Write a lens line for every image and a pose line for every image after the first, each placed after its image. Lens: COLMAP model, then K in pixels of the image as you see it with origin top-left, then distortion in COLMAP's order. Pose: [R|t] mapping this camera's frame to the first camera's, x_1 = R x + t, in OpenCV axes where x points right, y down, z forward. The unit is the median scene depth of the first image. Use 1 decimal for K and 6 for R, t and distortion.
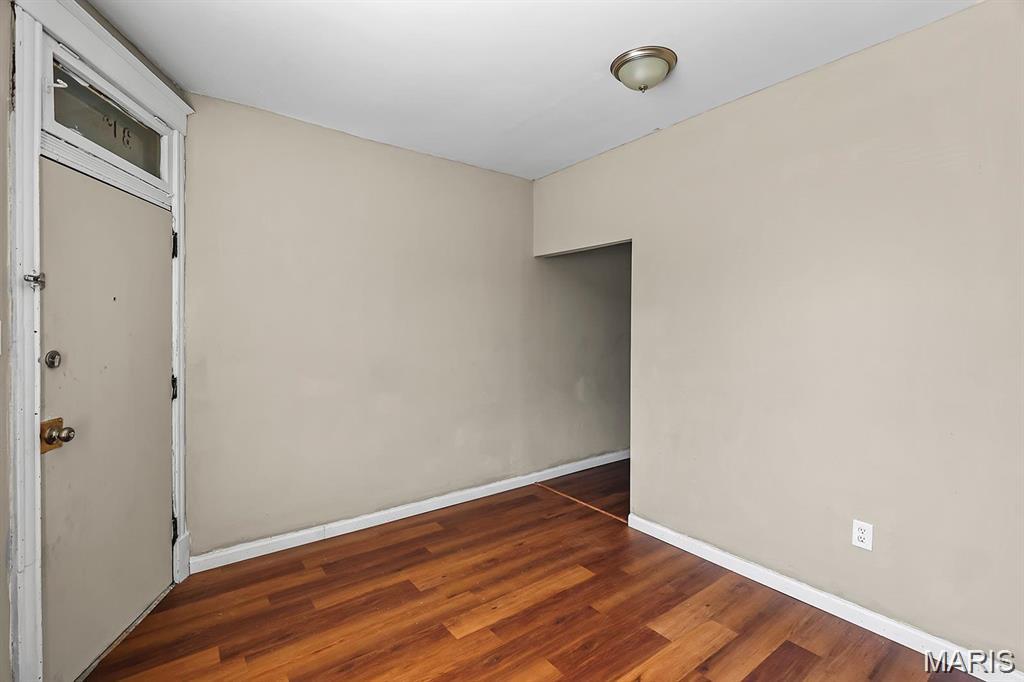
lens RADIAL K [[469.8, 0, 507.0], [0, 469.8, 326.7], [0, 0, 1]] dist [-0.000088, 0.000094]
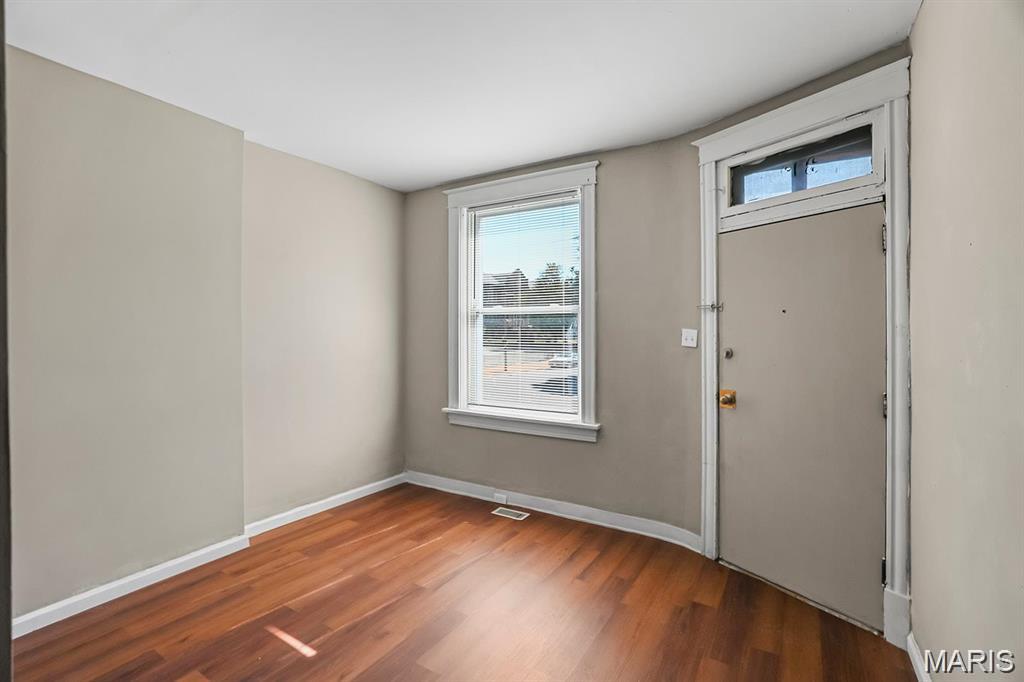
lens RADIAL K [[483.8, 0, 512.0], [0, 483.8, 341.0], [0, 0, 1]] dist [-0.001754, -0.000175]
pose [[-0.932152, -0.003687, -0.362050, 0.290658], [-0.008096, 0.999910, 0.010662, 0.010893], [0.361978, 0.012870, -0.932098, 1.928318]]
